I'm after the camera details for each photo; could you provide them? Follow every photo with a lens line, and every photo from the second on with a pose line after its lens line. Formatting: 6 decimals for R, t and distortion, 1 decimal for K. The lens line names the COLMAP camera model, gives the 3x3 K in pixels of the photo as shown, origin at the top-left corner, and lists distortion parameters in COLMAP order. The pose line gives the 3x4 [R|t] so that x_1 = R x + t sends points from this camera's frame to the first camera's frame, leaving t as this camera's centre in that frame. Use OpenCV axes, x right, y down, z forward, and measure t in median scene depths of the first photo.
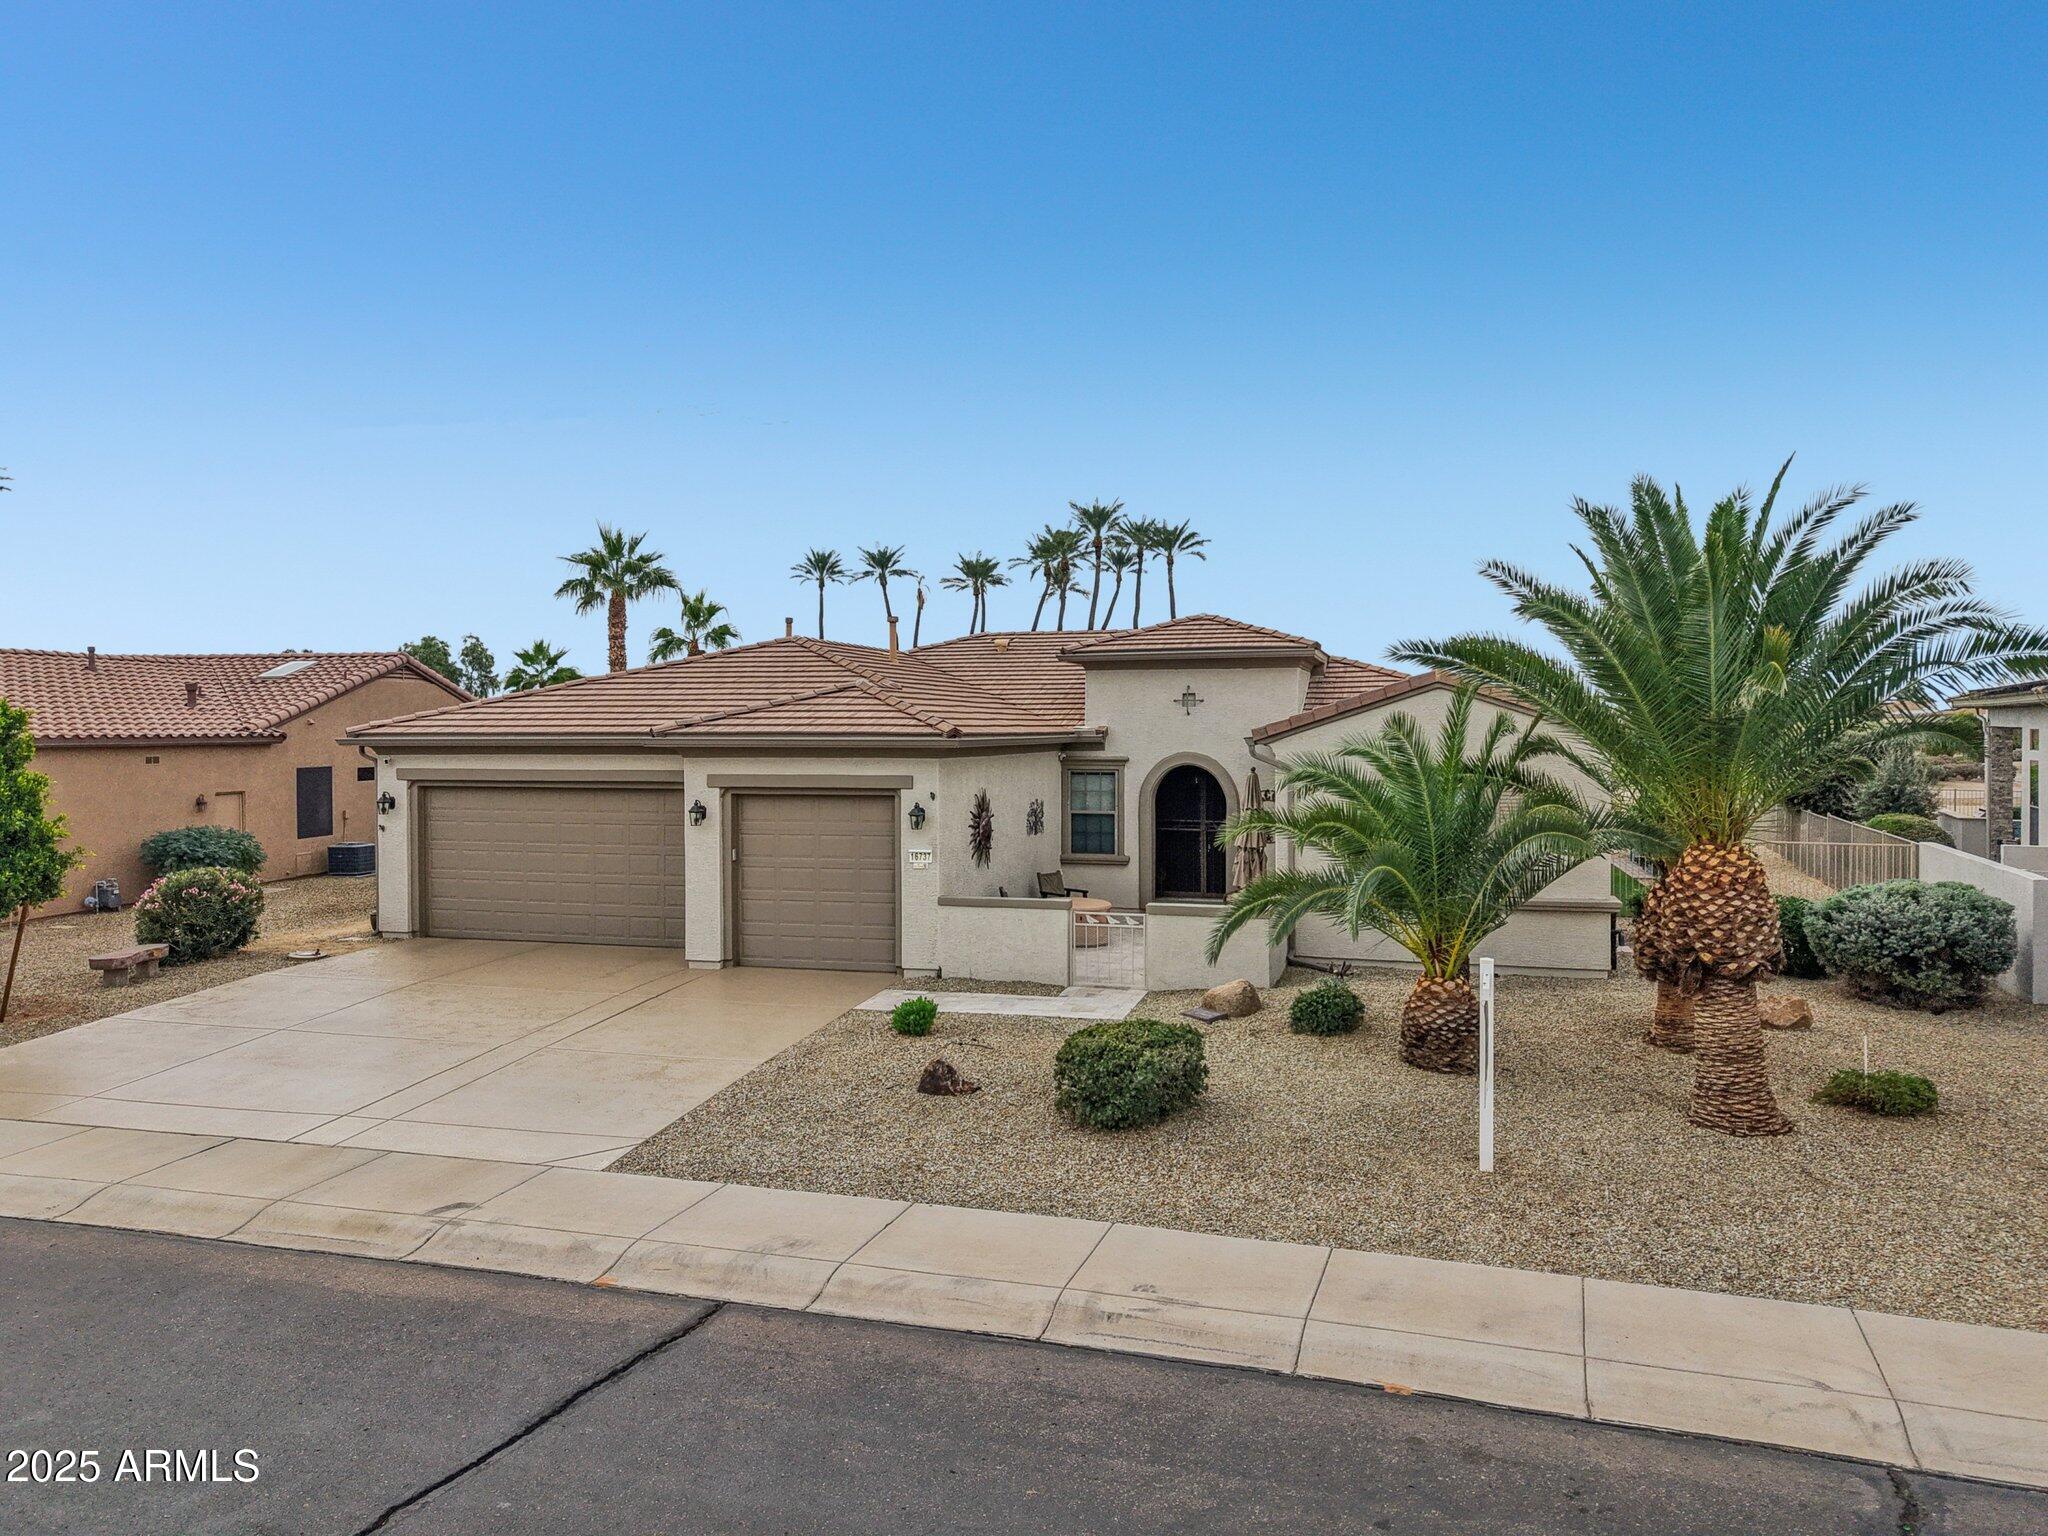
lens RADIAL K [[1421.1, 0, 1026.6], [0, 1421.1, 718.8], [0, 0, 1]] dist [0.040147, -0.042139]
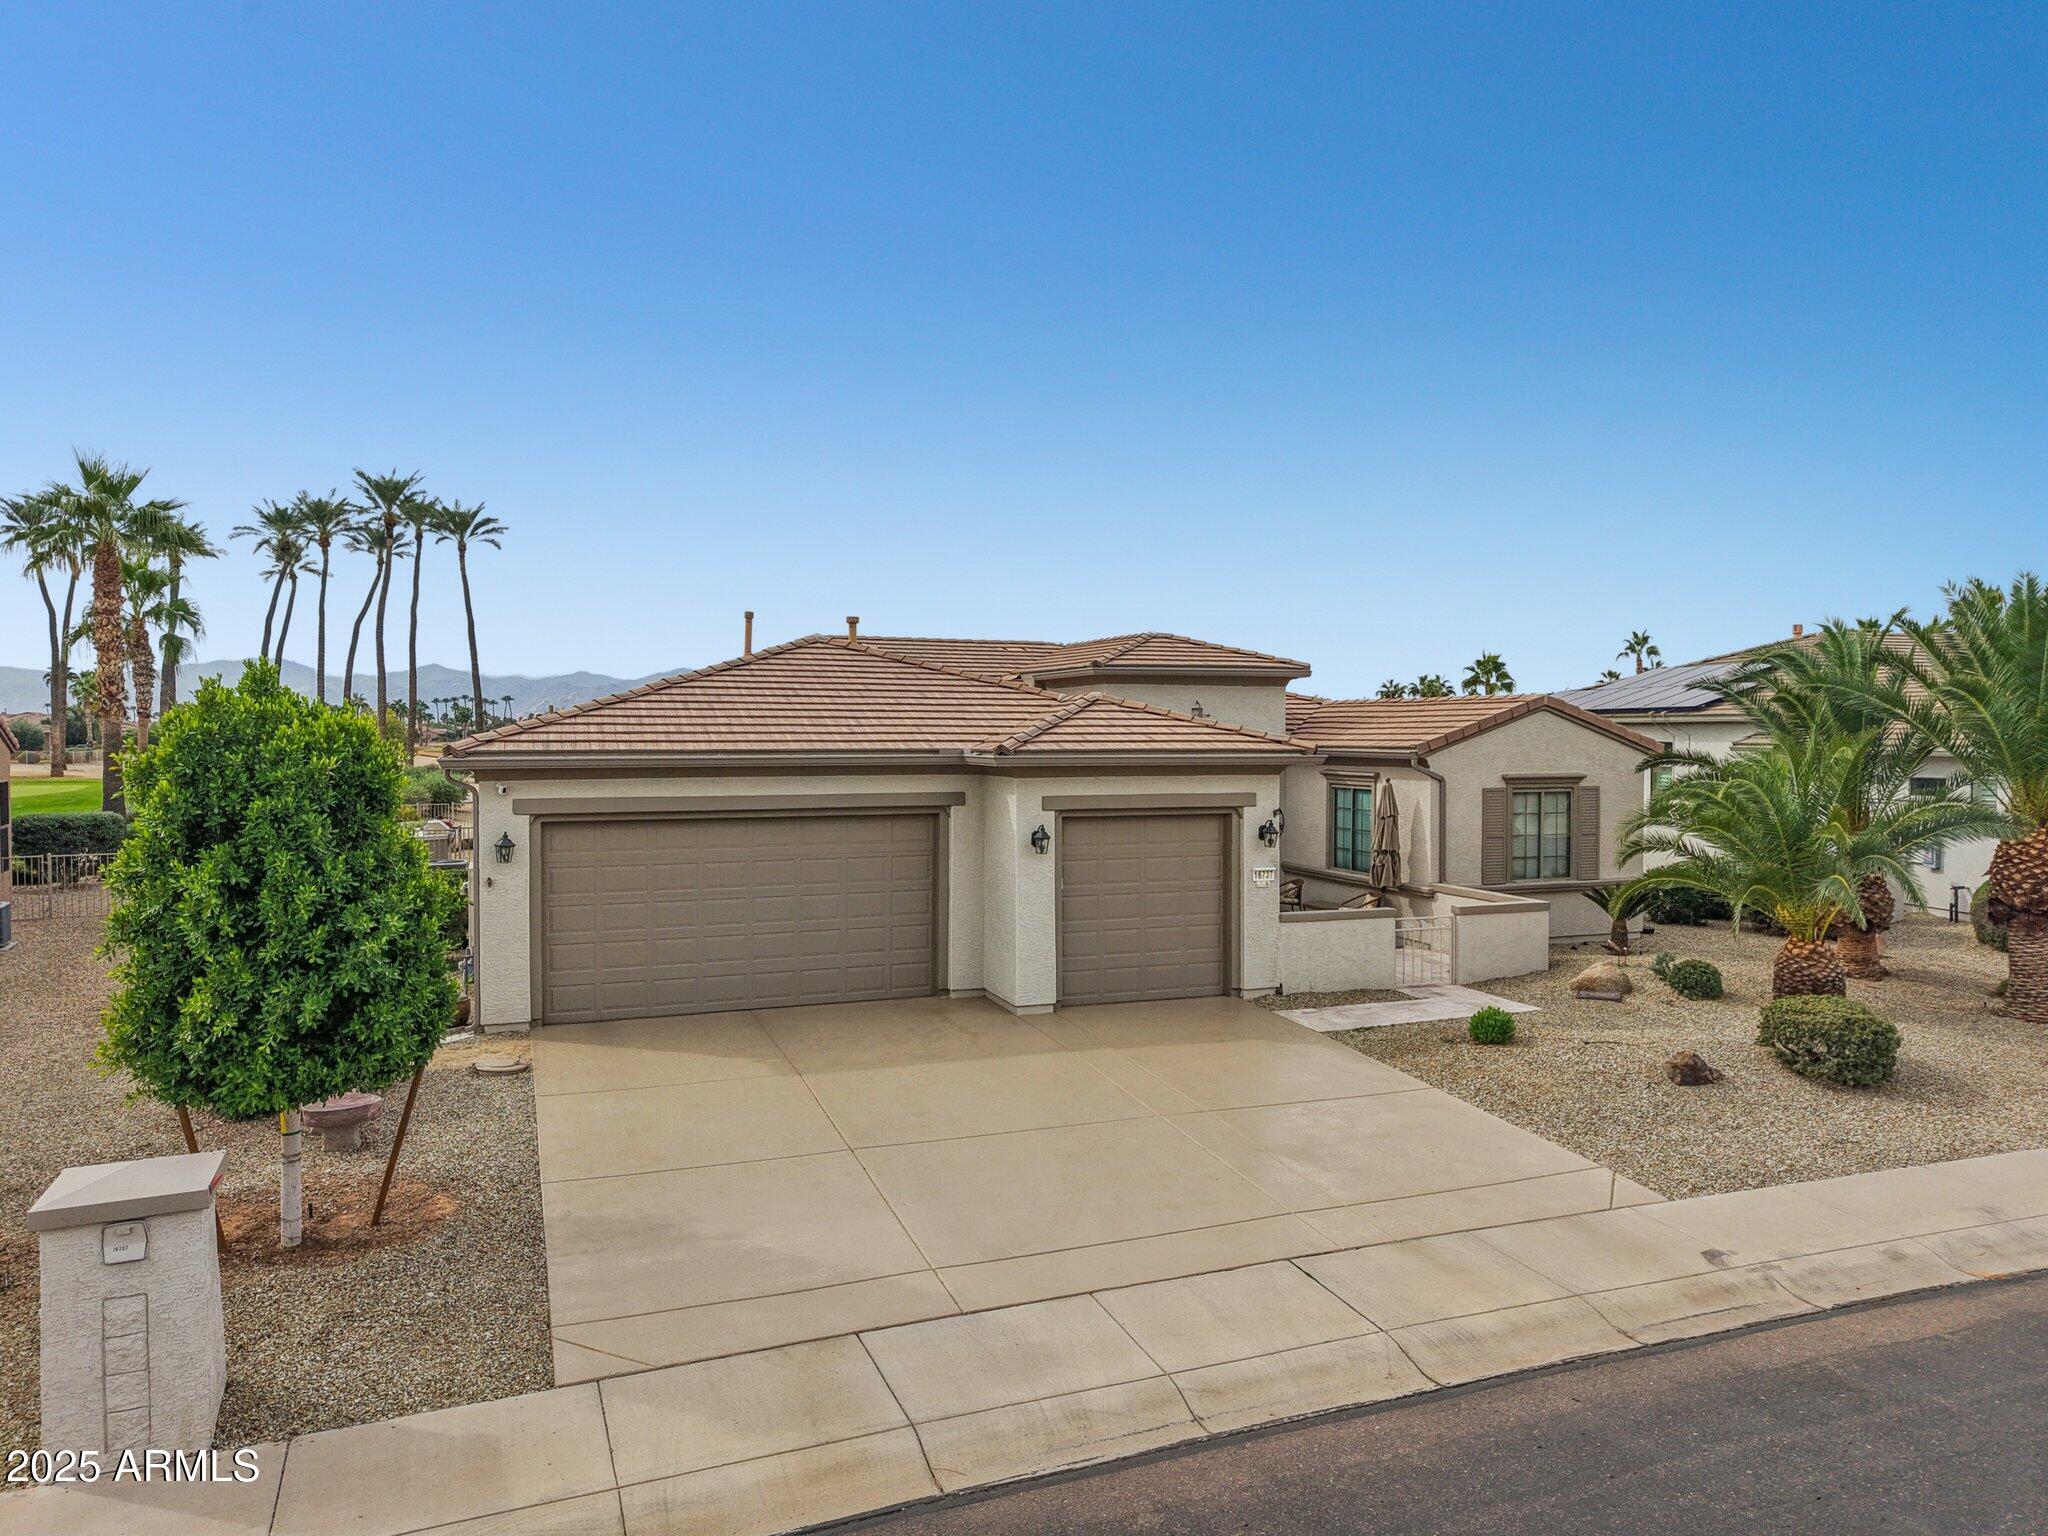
lens RADIAL K [[1421.1, 0, 1026.6], [0, 1421.1, 718.8], [0, 0, 1]] dist [0.040147, -0.042139]
pose [[0.794662, 0.007461, 0.607006, -0.718967], [-0.006857, 0.999971, -0.003313, -0.006512], [-0.607013, -0.001529, 0.794690, 0.275869]]
